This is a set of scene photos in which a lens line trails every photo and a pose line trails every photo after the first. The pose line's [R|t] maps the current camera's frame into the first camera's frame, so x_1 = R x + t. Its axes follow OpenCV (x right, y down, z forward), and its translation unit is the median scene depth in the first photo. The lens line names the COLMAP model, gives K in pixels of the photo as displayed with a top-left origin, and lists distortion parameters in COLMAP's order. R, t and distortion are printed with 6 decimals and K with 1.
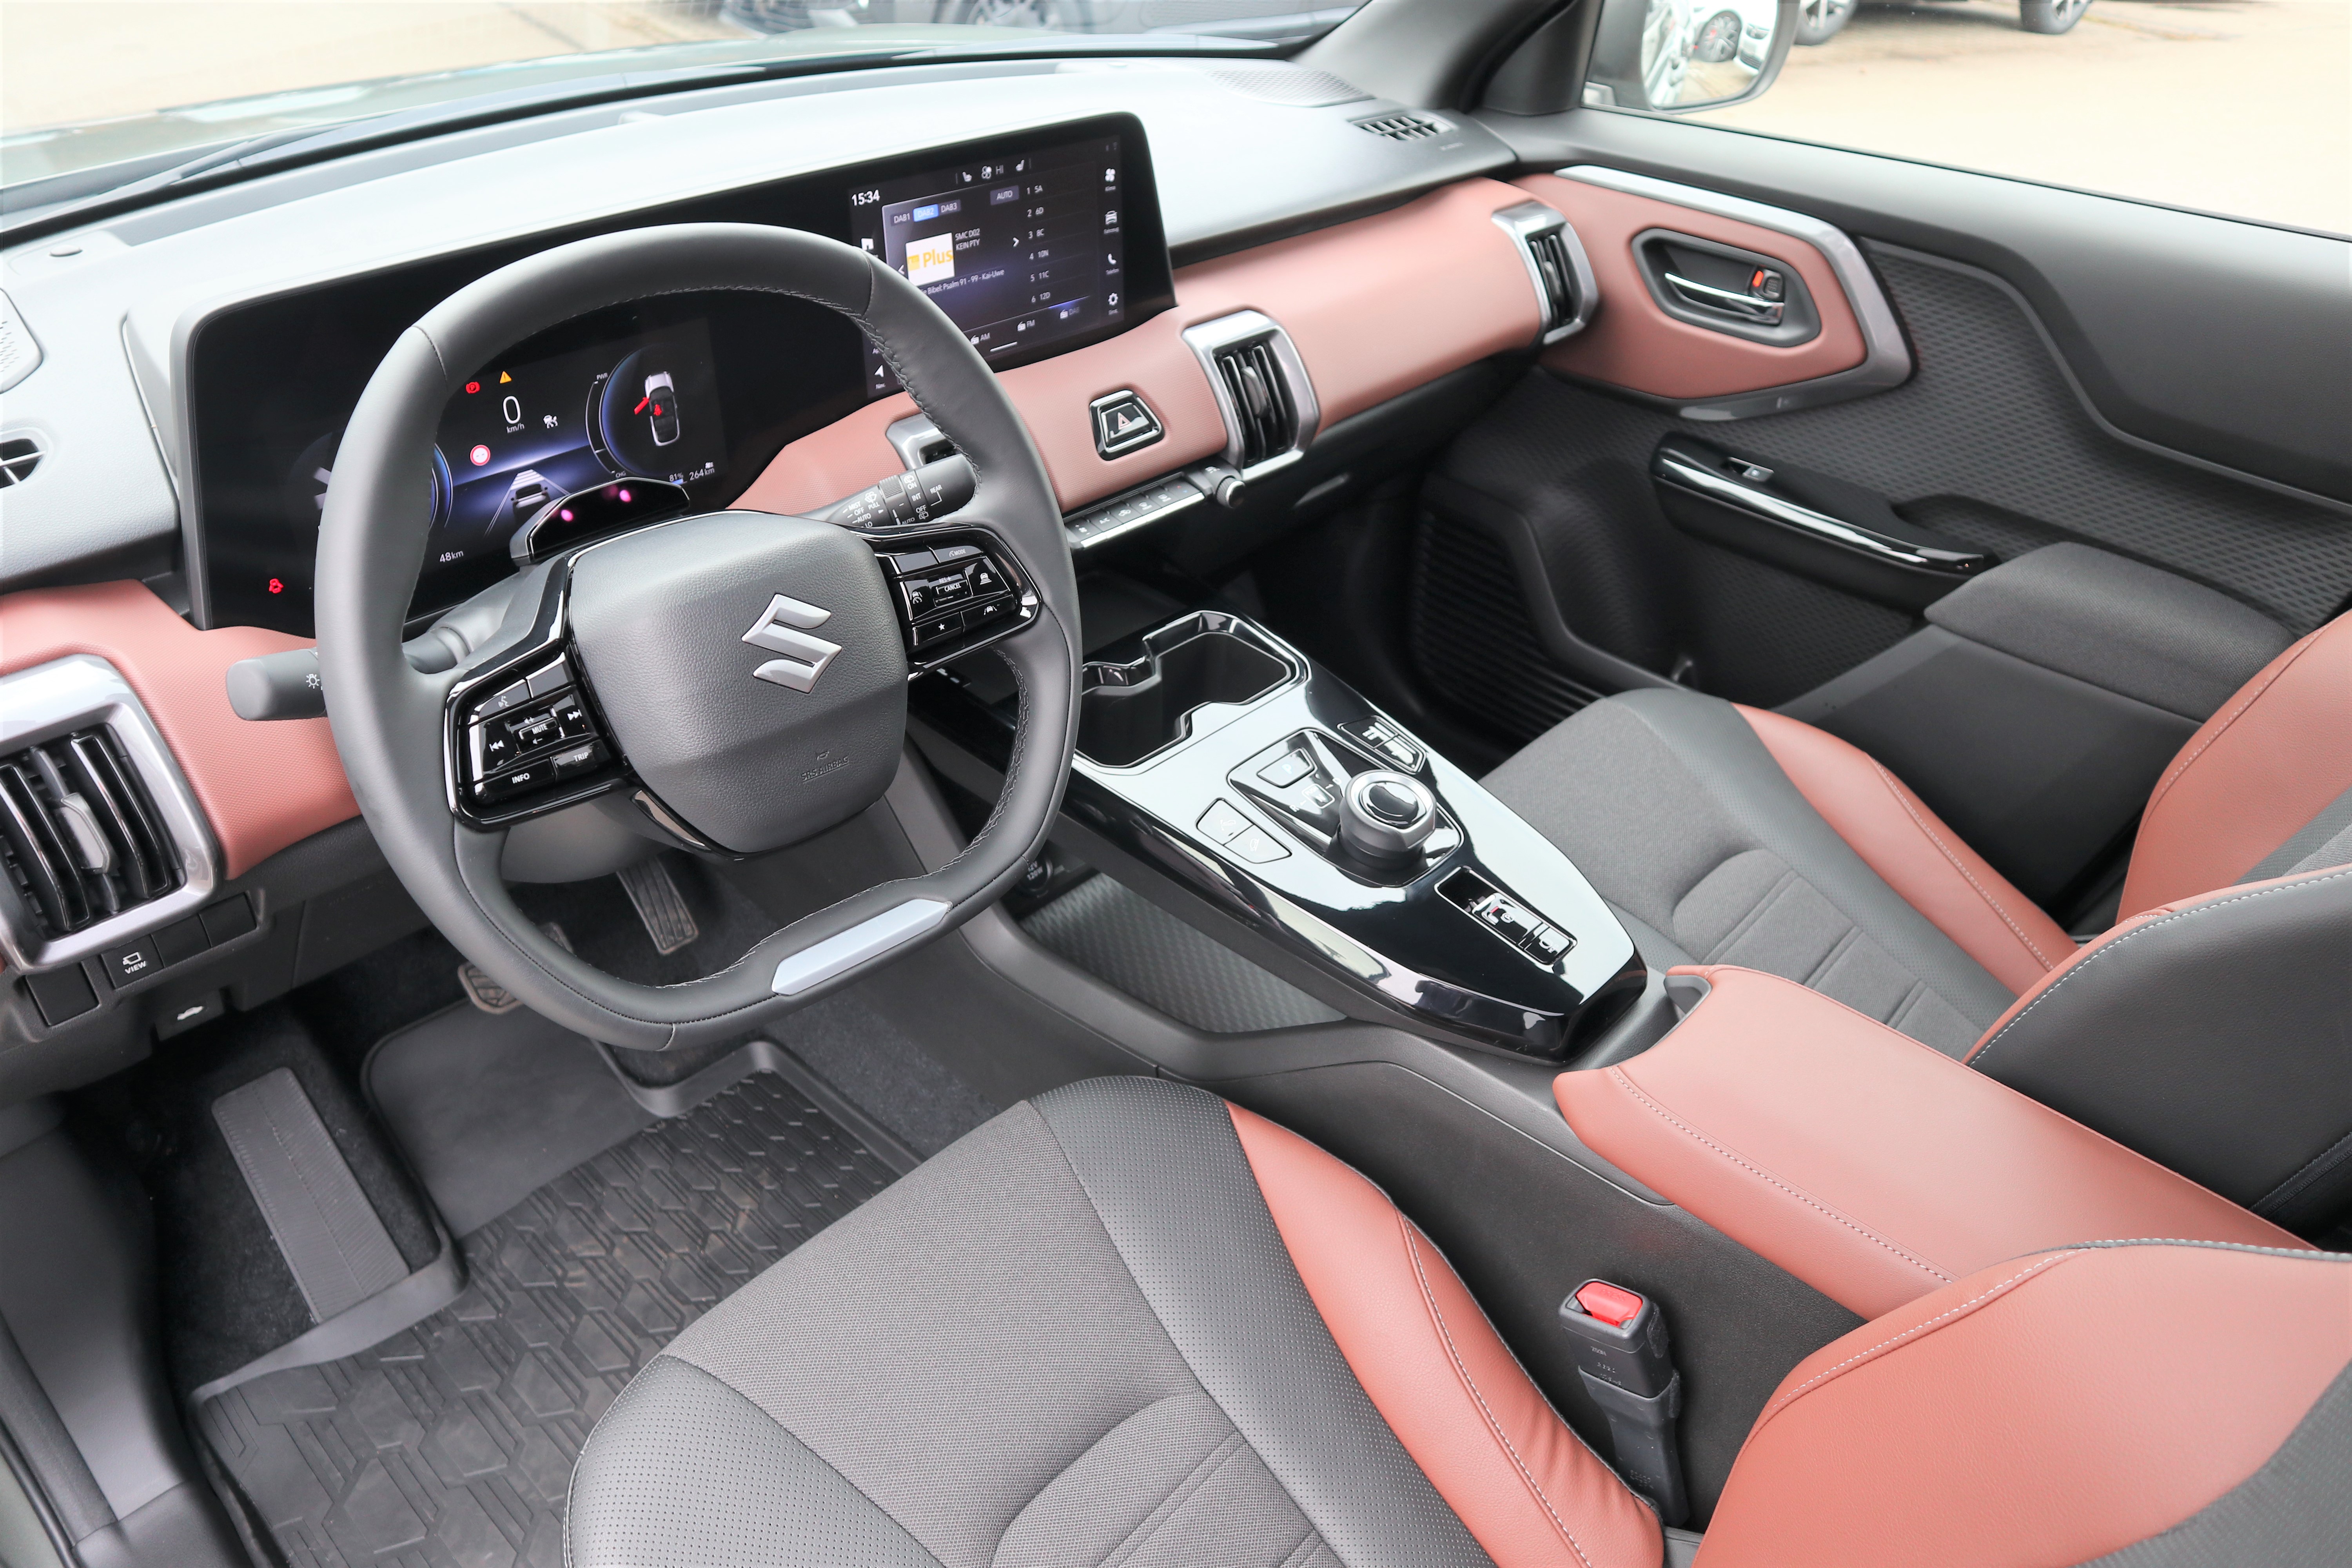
lens RADIAL K [[1646.8, 0, 1176.0], [0, 1646.8, 784.0], [0, 0, 1]] dist [-0.126404, 0.085593]
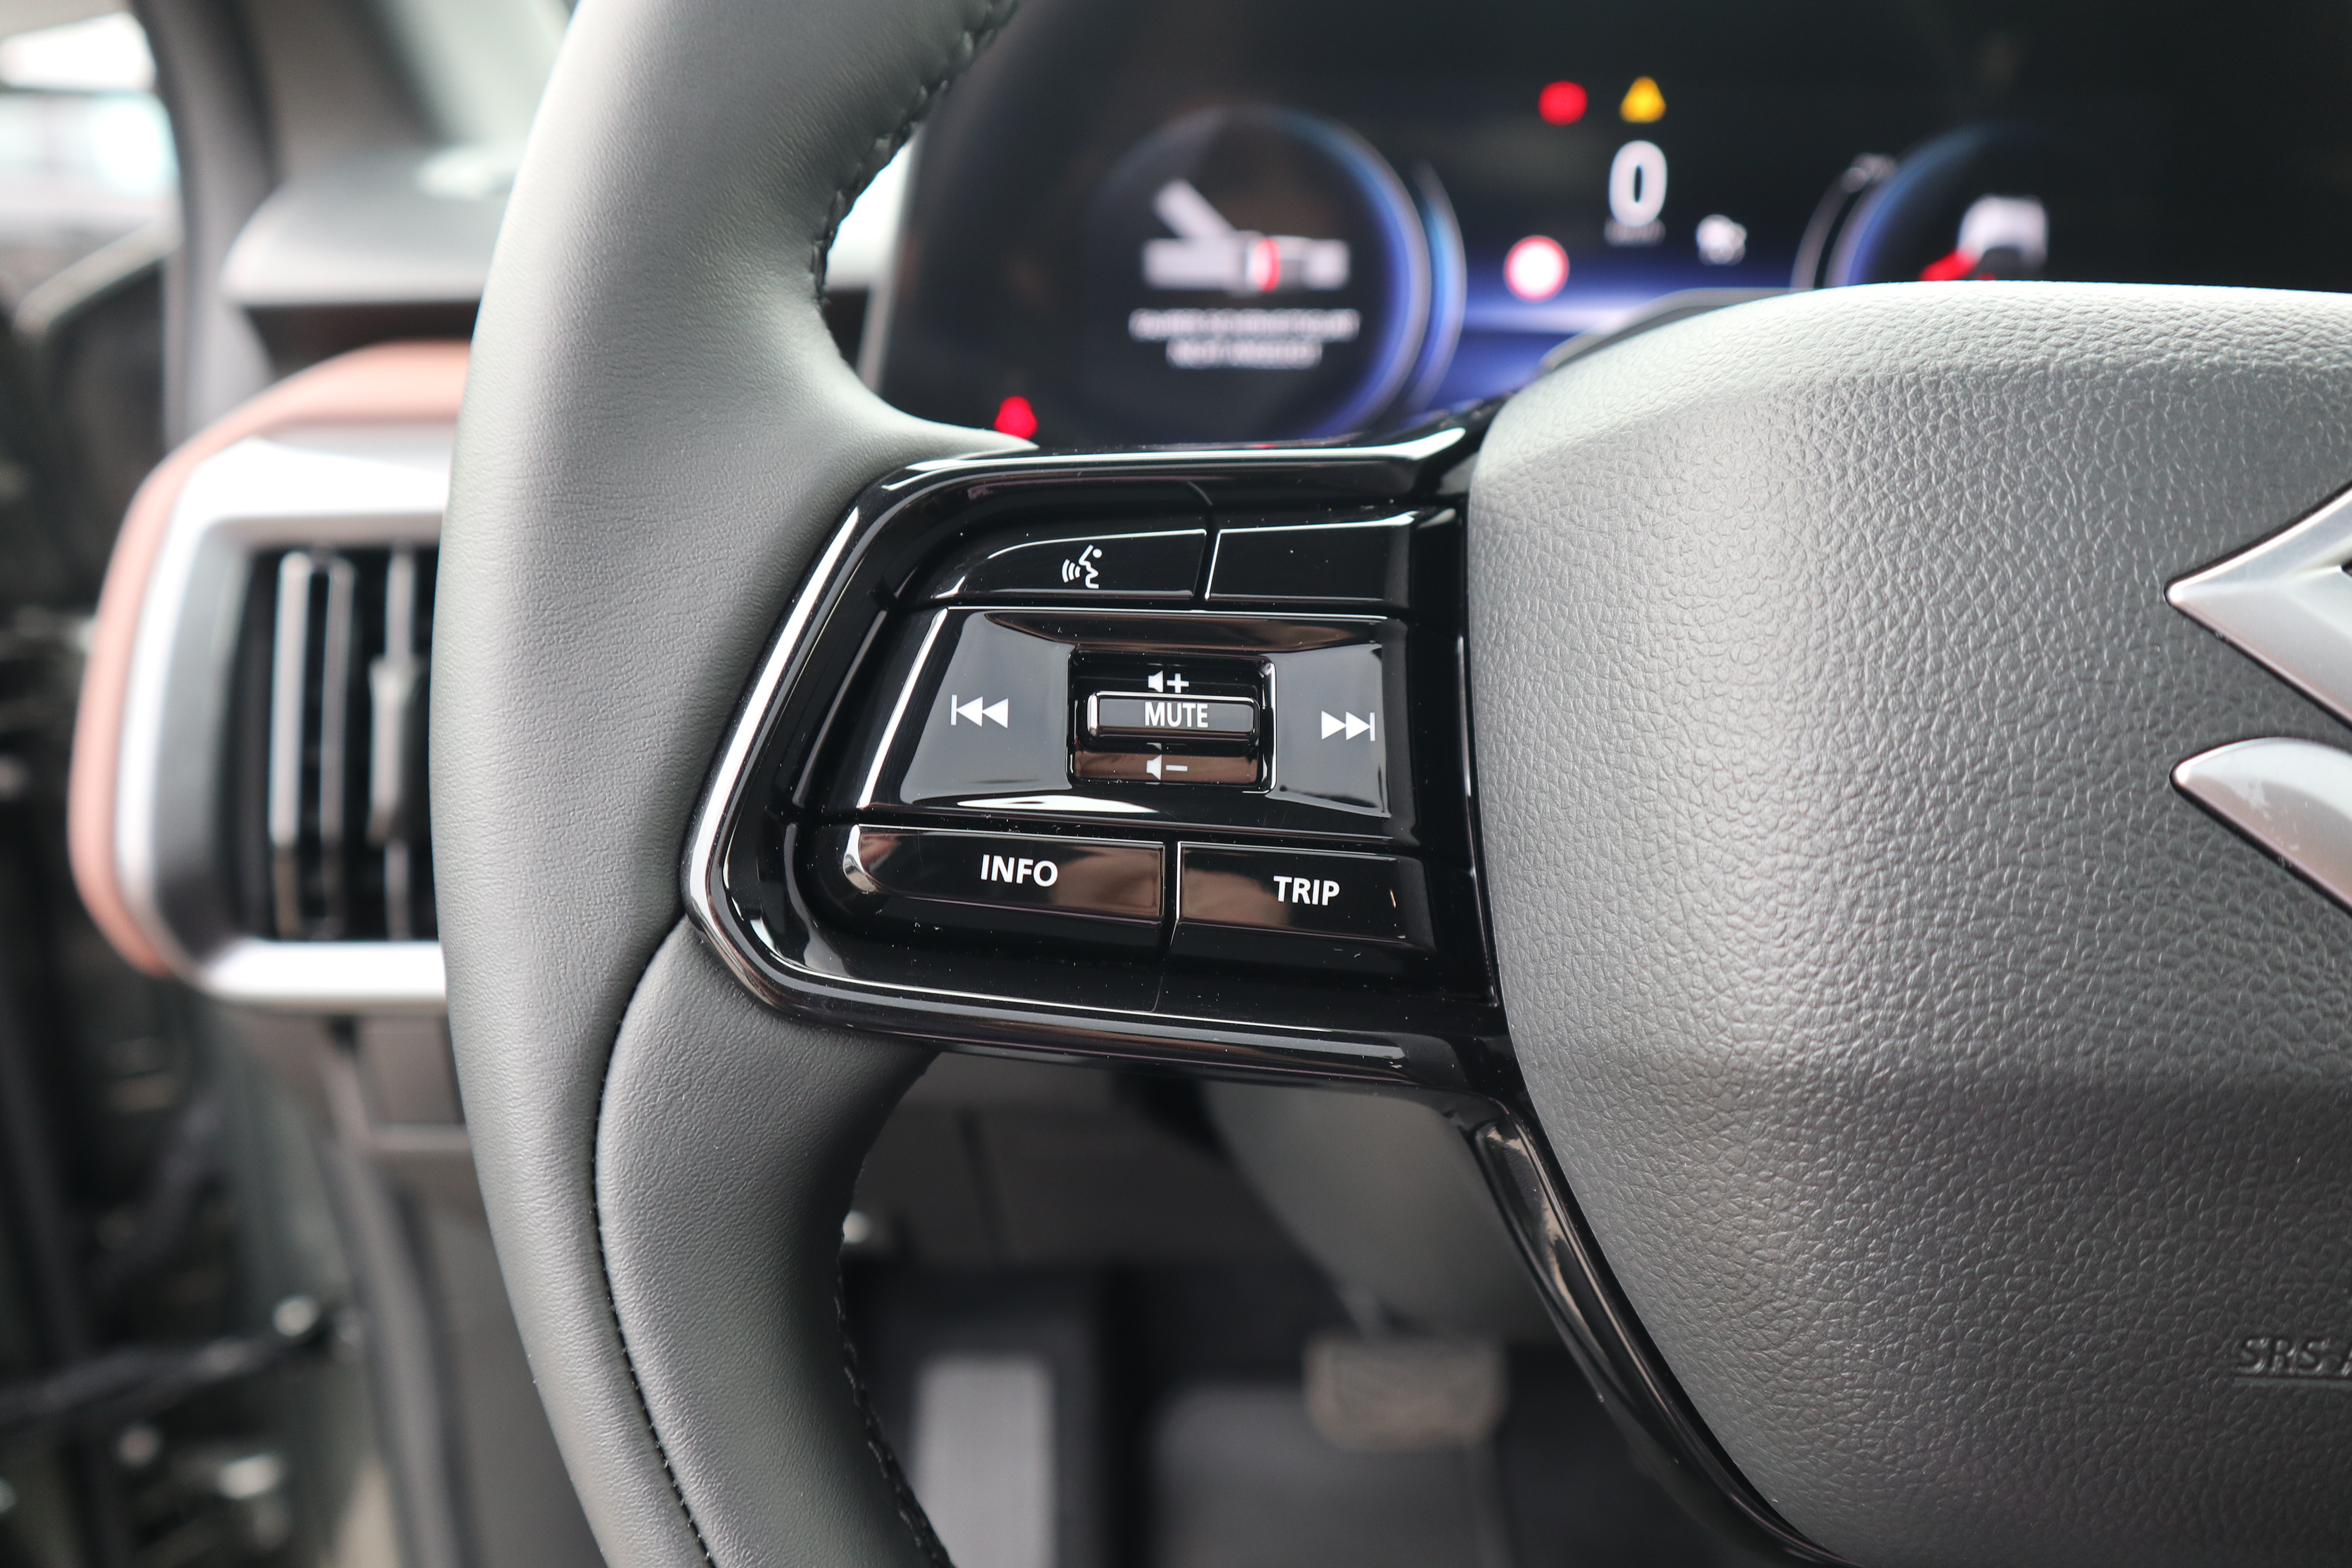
lens RADIAL K [[1646.8, 0, 1176.0], [0, 1646.8, 784.0], [0, 0, 1]] dist [-0.126404, 0.085593]
pose [[0.716491, 0.222498, -0.661162, -0.154051], [-0.374444, 0.922330, -0.095391, -0.000500], [0.588585, 0.315915, 0.744154, 0.551740]]
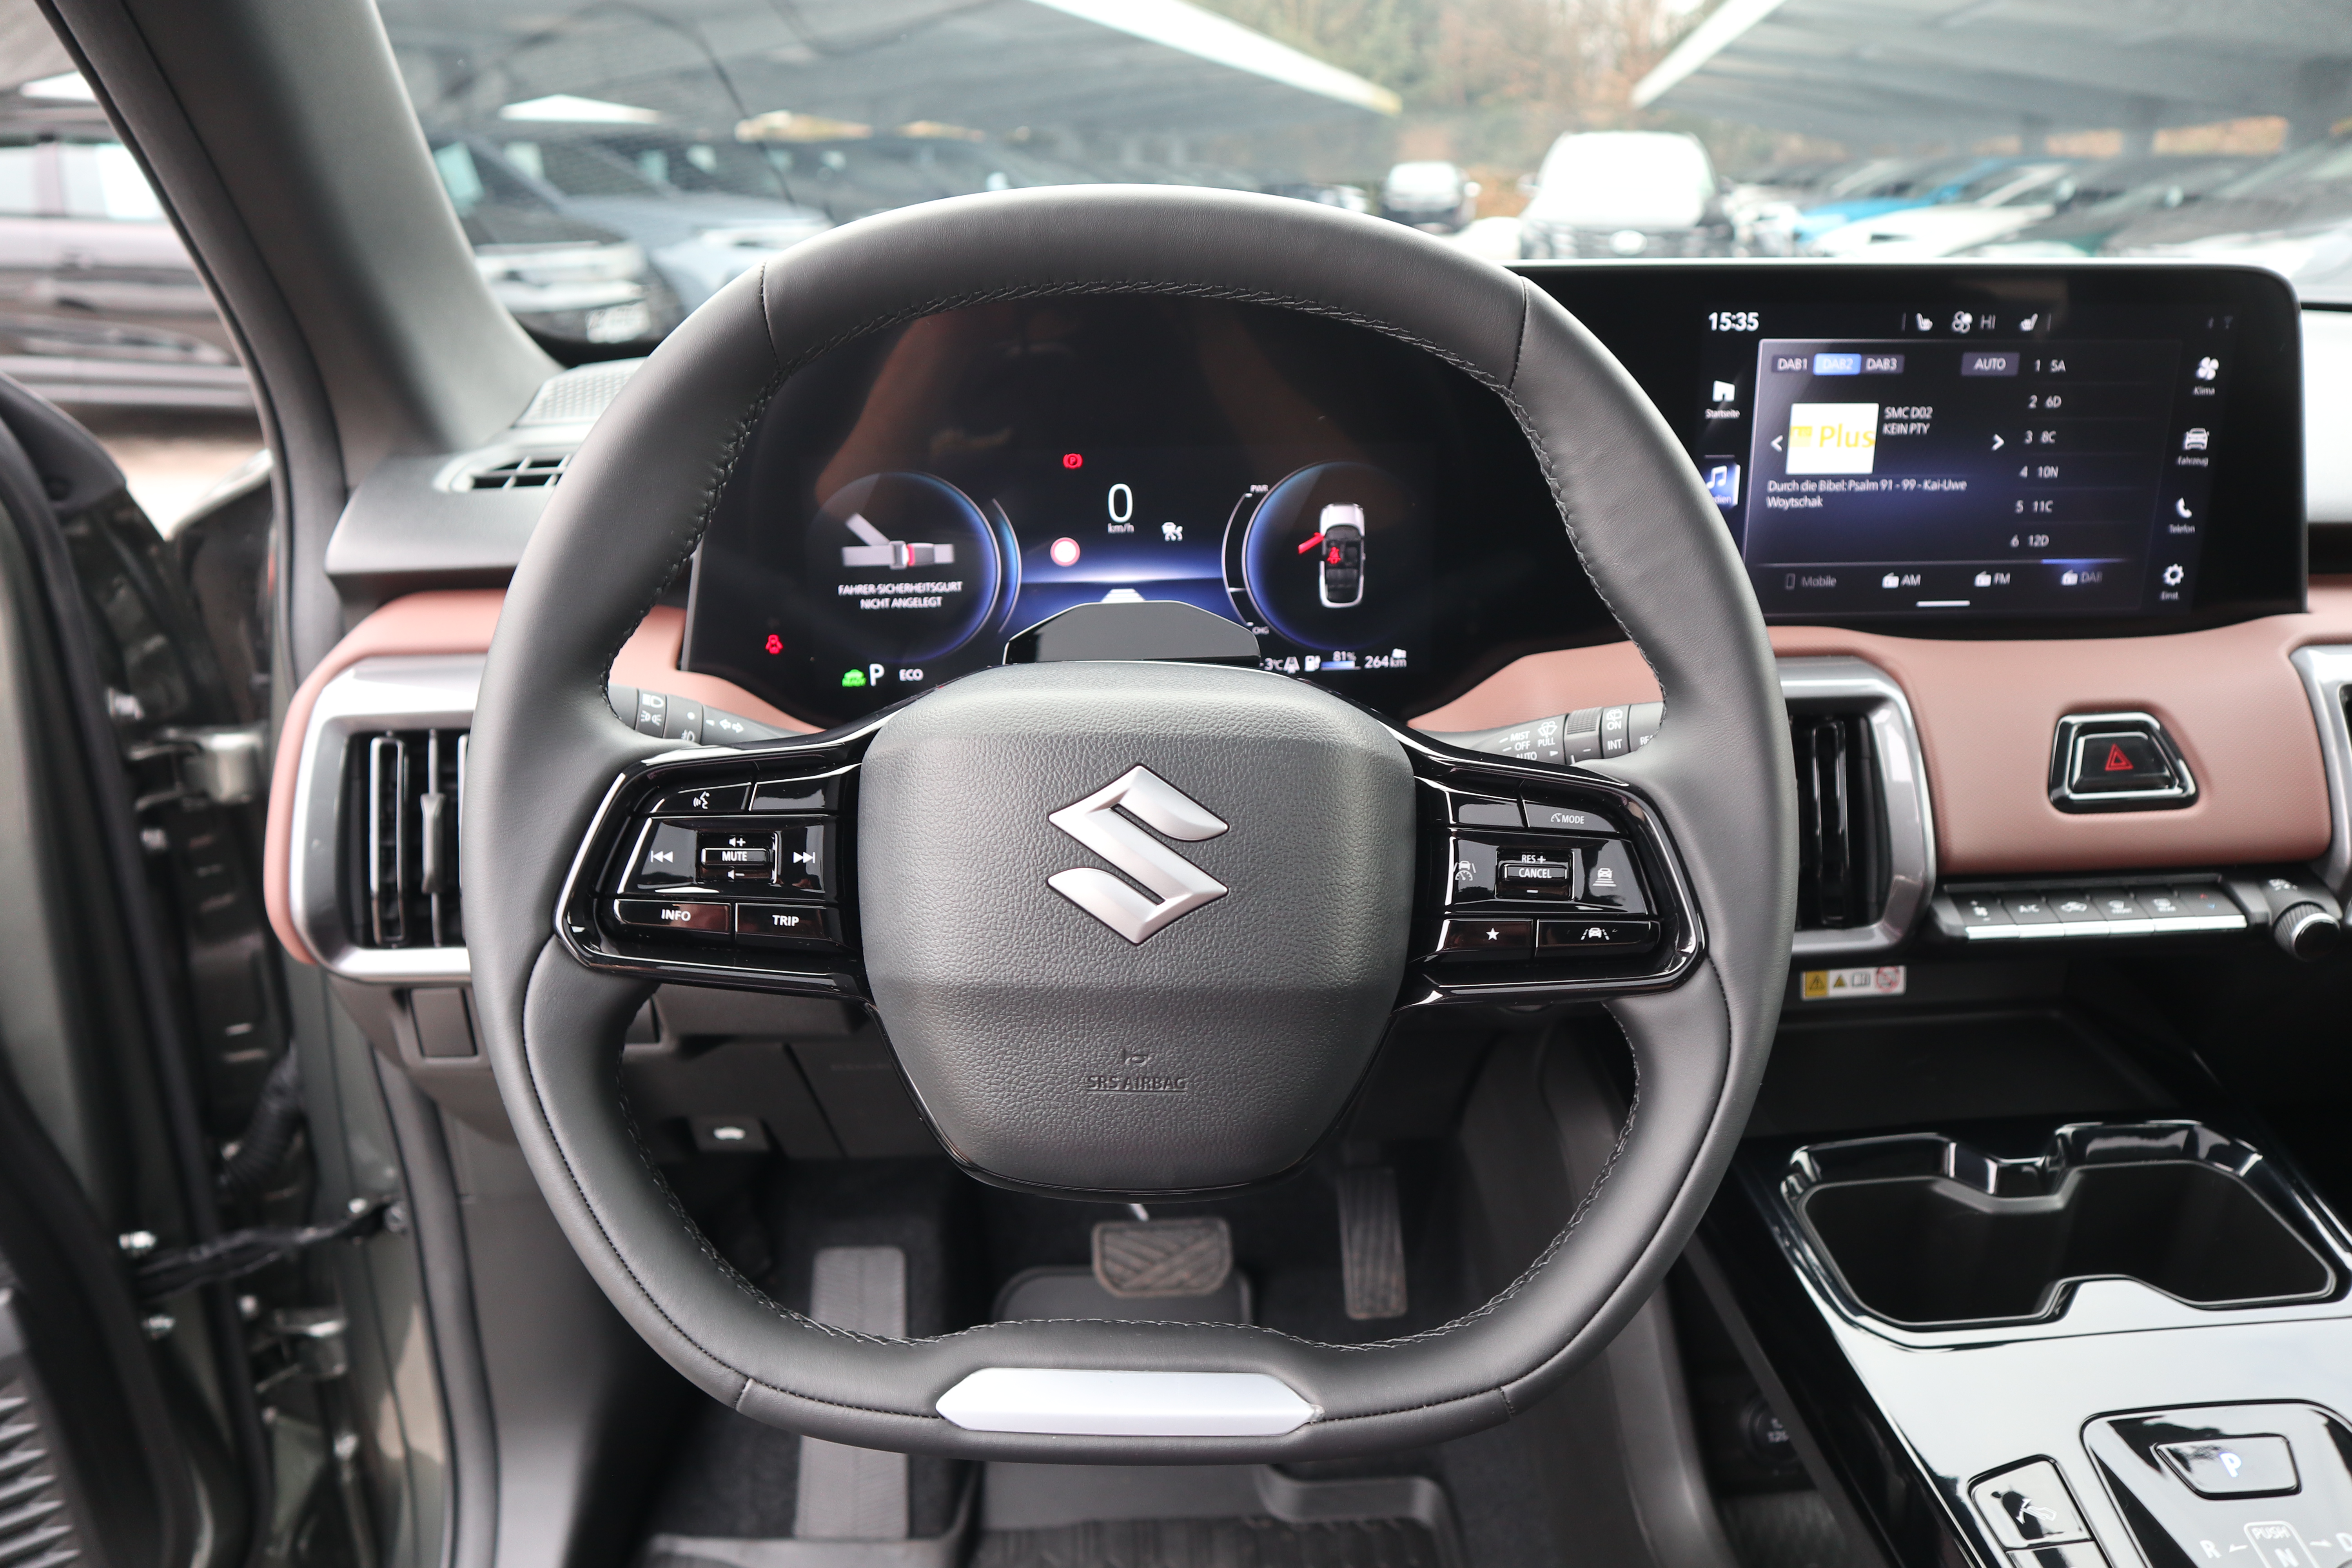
lens RADIAL K [[1646.8, 0, 1176.0], [0, 1646.8, 784.0], [0, 0, 1]] dist [-0.126404, 0.085593]
pose [[0.721046, 0.214828, -0.658742, 0.110361], [-0.358196, 0.929397, -0.088981, -0.044759], [0.593117, 0.300118, 0.747089, 0.406265]]
